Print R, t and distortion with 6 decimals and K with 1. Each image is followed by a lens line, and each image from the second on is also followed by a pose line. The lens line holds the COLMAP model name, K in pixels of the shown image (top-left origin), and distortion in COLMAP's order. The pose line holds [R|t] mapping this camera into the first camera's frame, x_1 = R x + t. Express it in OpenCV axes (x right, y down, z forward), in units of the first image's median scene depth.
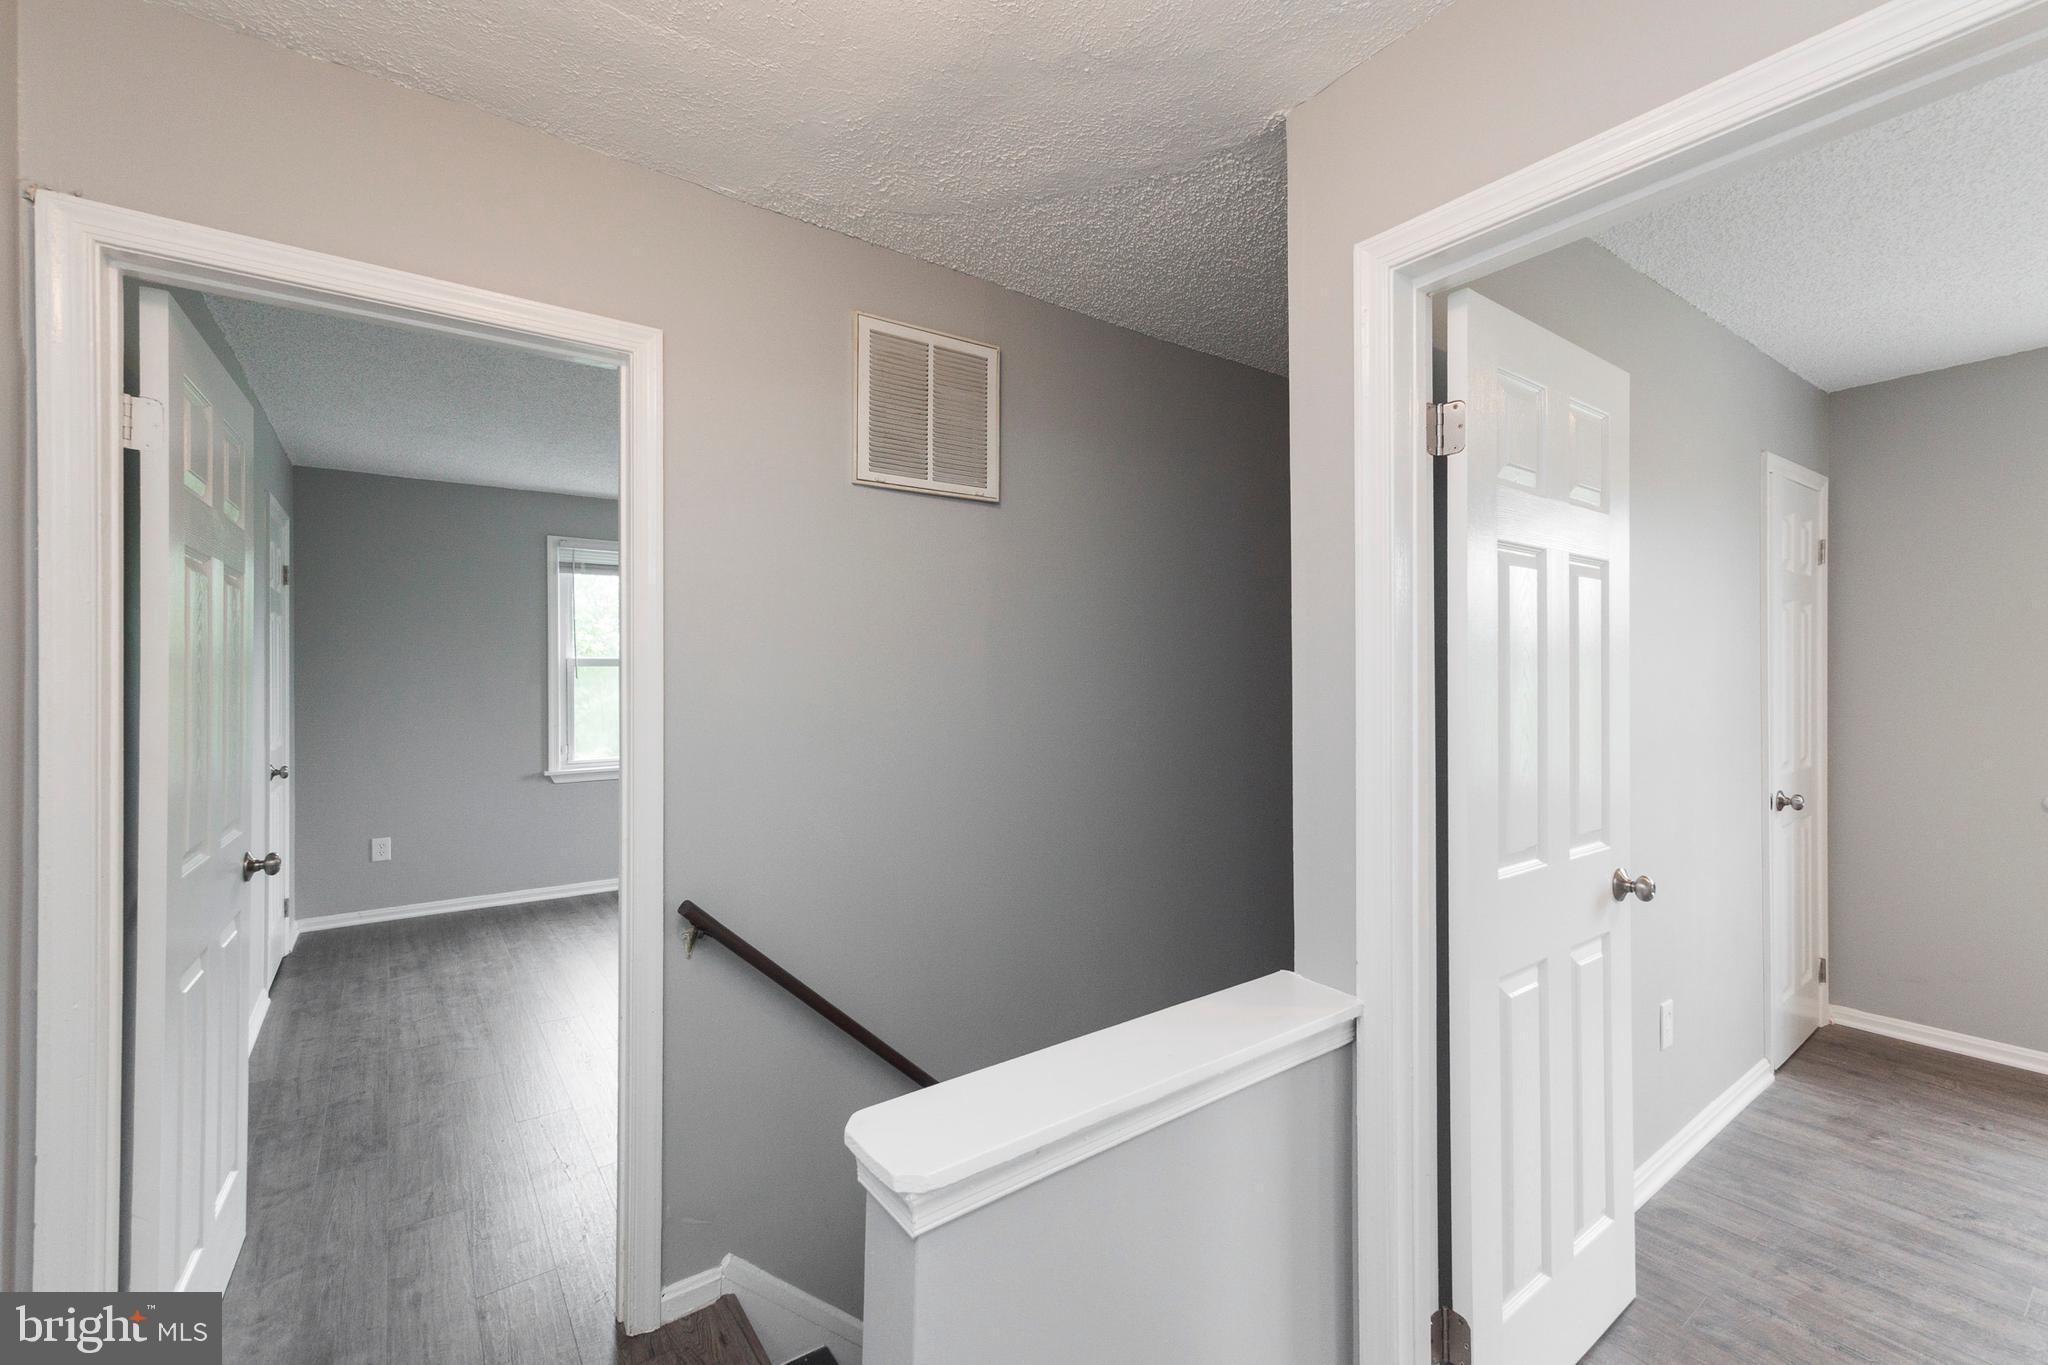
lens RADIAL K [[853.7, 0, 1028.0], [0, 853.7, 678.1], [0, 0, 1]] dist [0.005995, -0.000220]
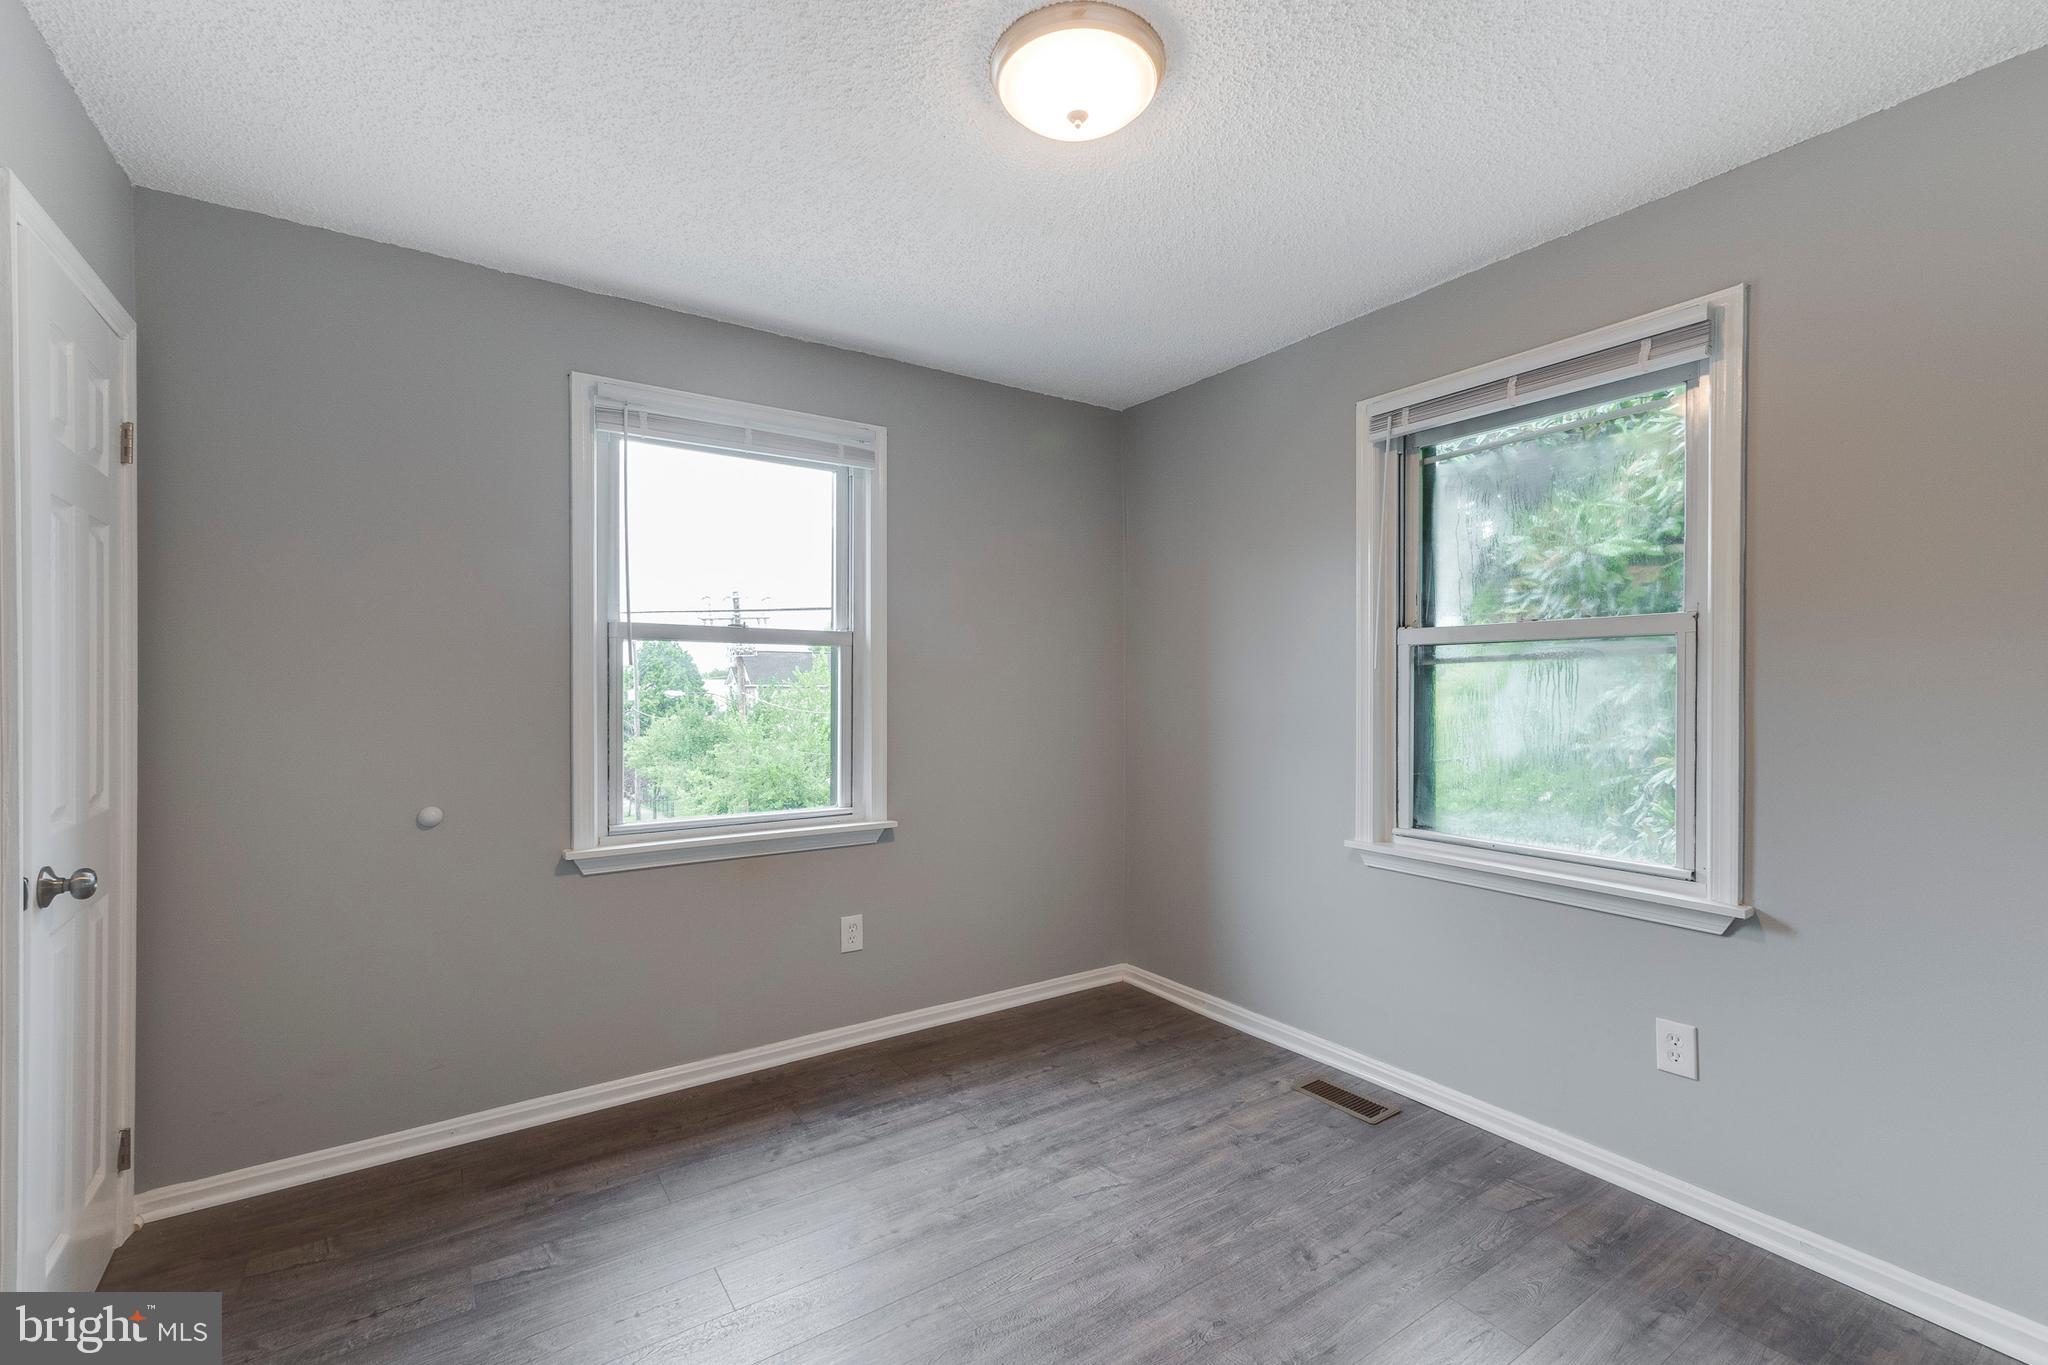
lens RADIAL K [[882.1, 0, 1018.7], [0, 882.1, 679.1], [0, 0, 1]] dist [0.011150, 0.000636]
pose [[0.028367, 0.002032, 0.999596, 0.362314], [0.001726, 0.999996, -0.002082, 0.021245], [-0.999596, 0.001785, 0.028364, 0.407550]]
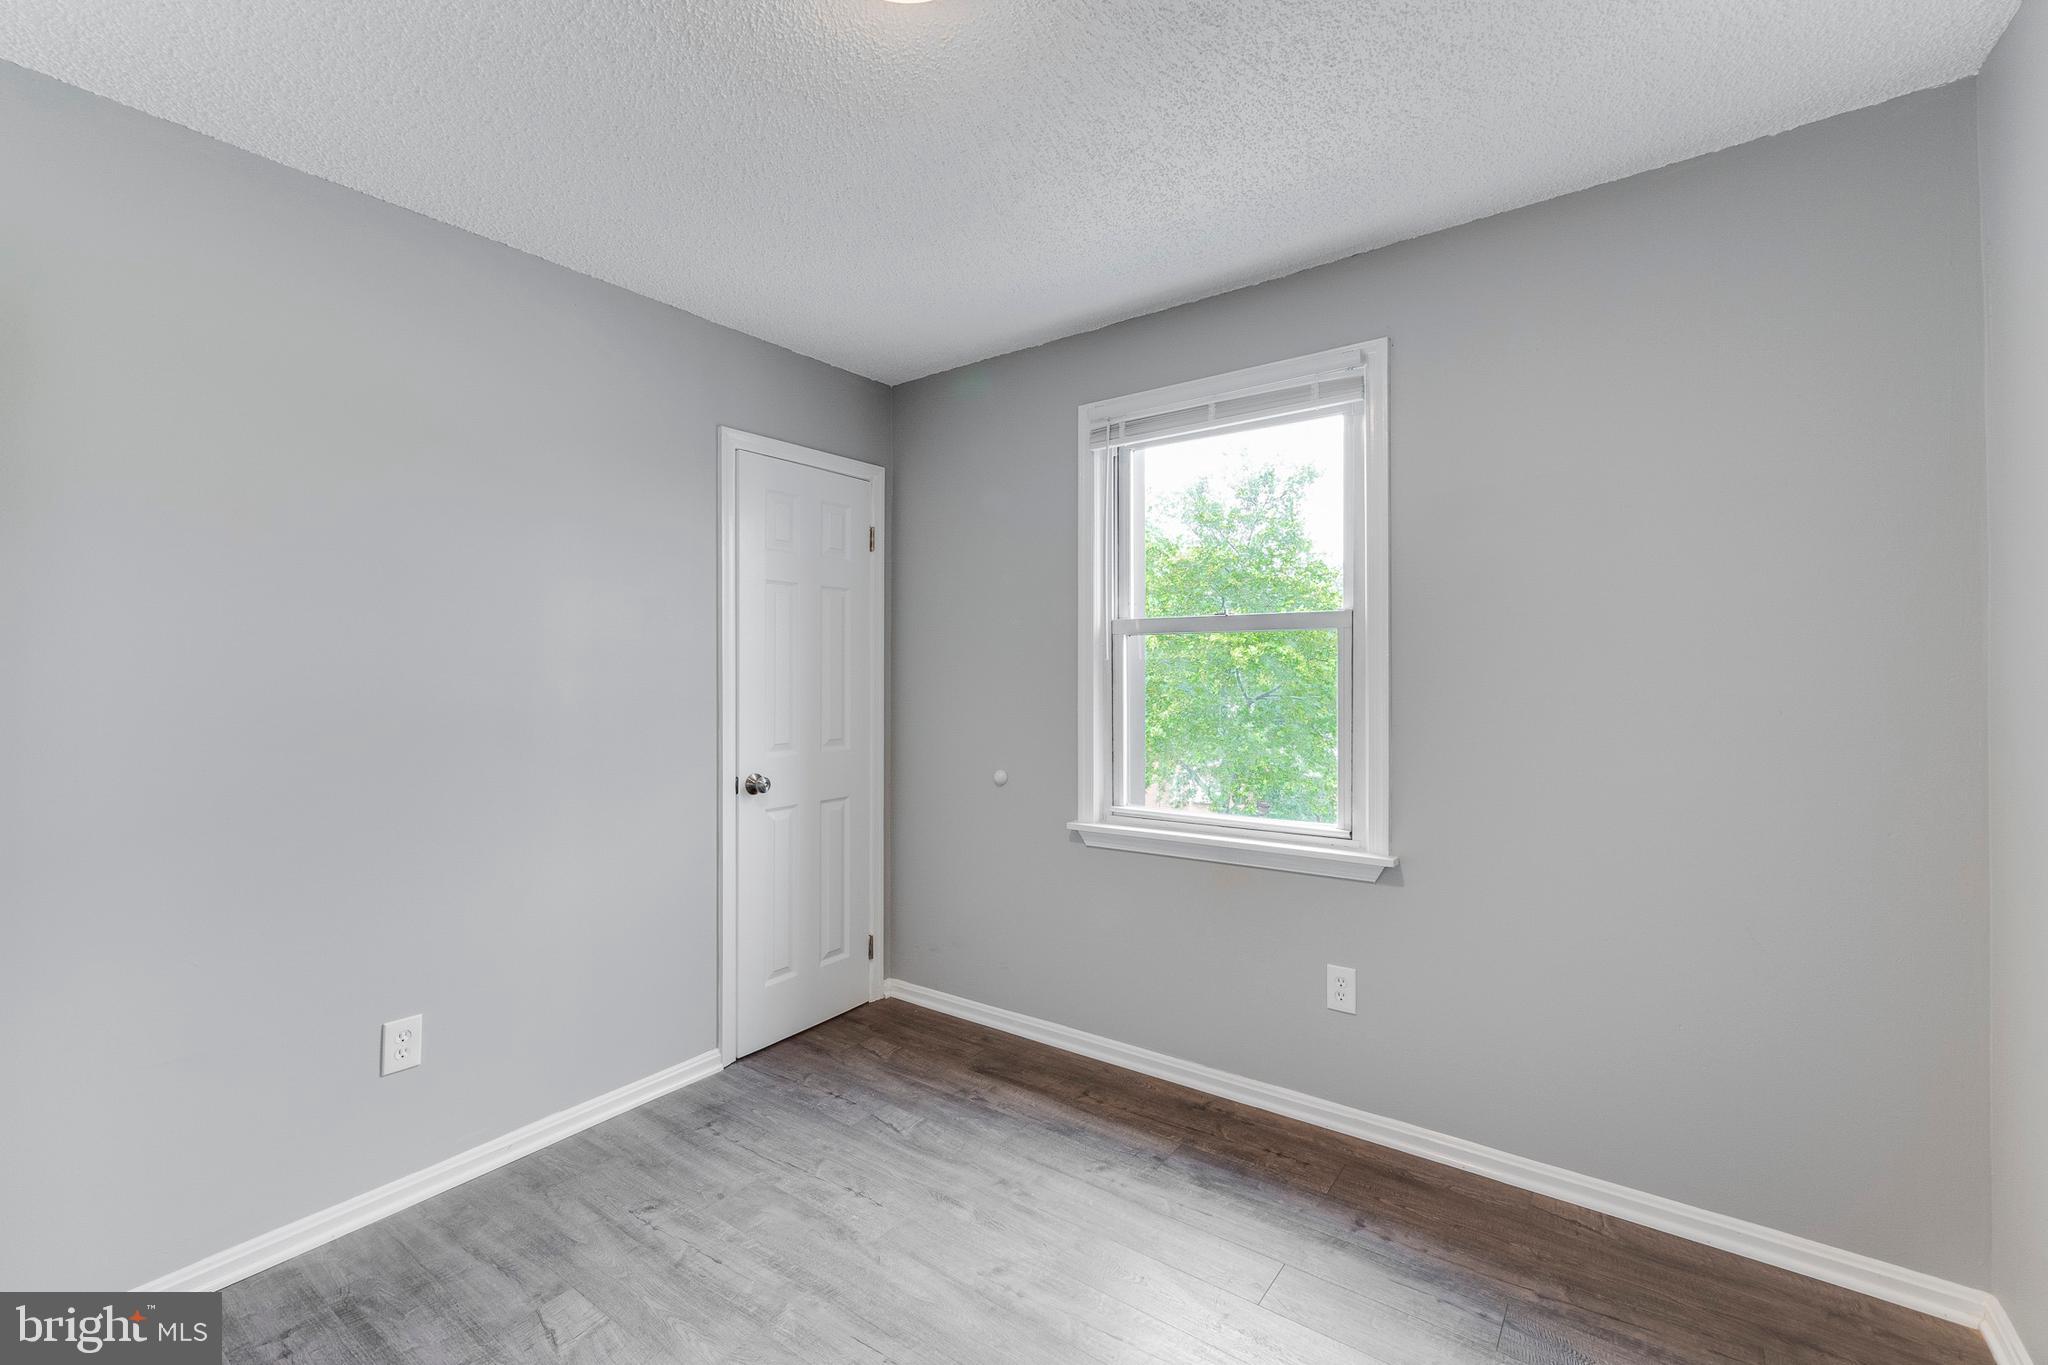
lens RADIAL K [[853.7, 0, 1028.0], [0, 853.7, 678.1], [0, 0, 1]] dist [0.005995, -0.000220]
pose [[0.948813, -0.004533, 0.315807, 0.869538], [0.007688, 0.999932, -0.008747, 0.032705], [-0.315746, 0.010727, 0.948783, -0.034254]]
